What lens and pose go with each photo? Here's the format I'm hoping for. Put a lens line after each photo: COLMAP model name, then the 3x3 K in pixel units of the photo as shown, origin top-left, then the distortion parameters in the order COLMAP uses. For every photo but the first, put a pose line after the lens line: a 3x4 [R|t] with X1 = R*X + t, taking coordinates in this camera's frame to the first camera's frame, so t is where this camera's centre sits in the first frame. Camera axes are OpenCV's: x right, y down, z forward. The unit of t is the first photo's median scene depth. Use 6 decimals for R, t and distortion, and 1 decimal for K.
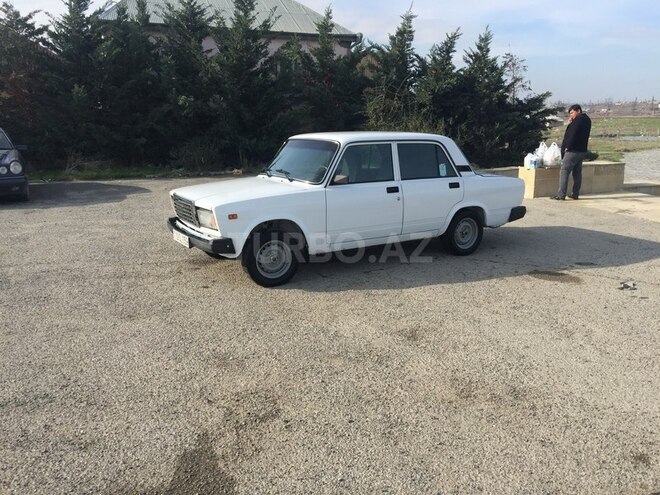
lens RADIAL K [[550.6, 0, 330.0], [0, 550.6, 247.5], [0, 0, 1]] dist [0.073245, -0.097058]
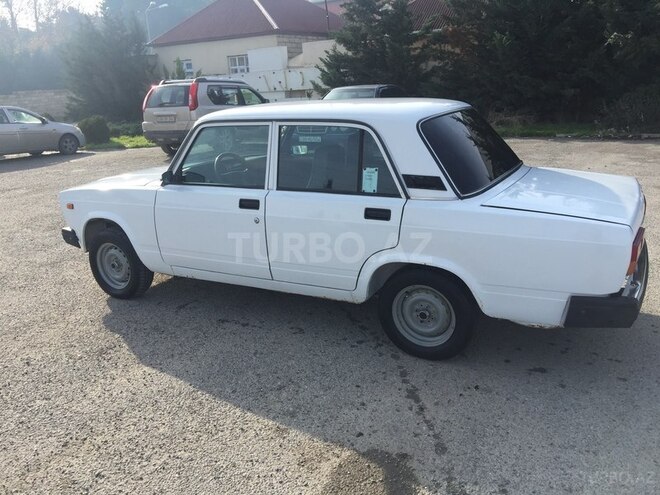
lens RADIAL K [[553.9, 0, 326.7], [0, 553.9, 244.5], [0, 0, 1]] dist [0.078340, -0.117257]
pose [[0.514383, 0.219529, -0.828985, 0.228006], [-0.144377, 0.975049, 0.168624, -0.060087], [0.845319, 0.032949, 0.533244, 0.257263]]
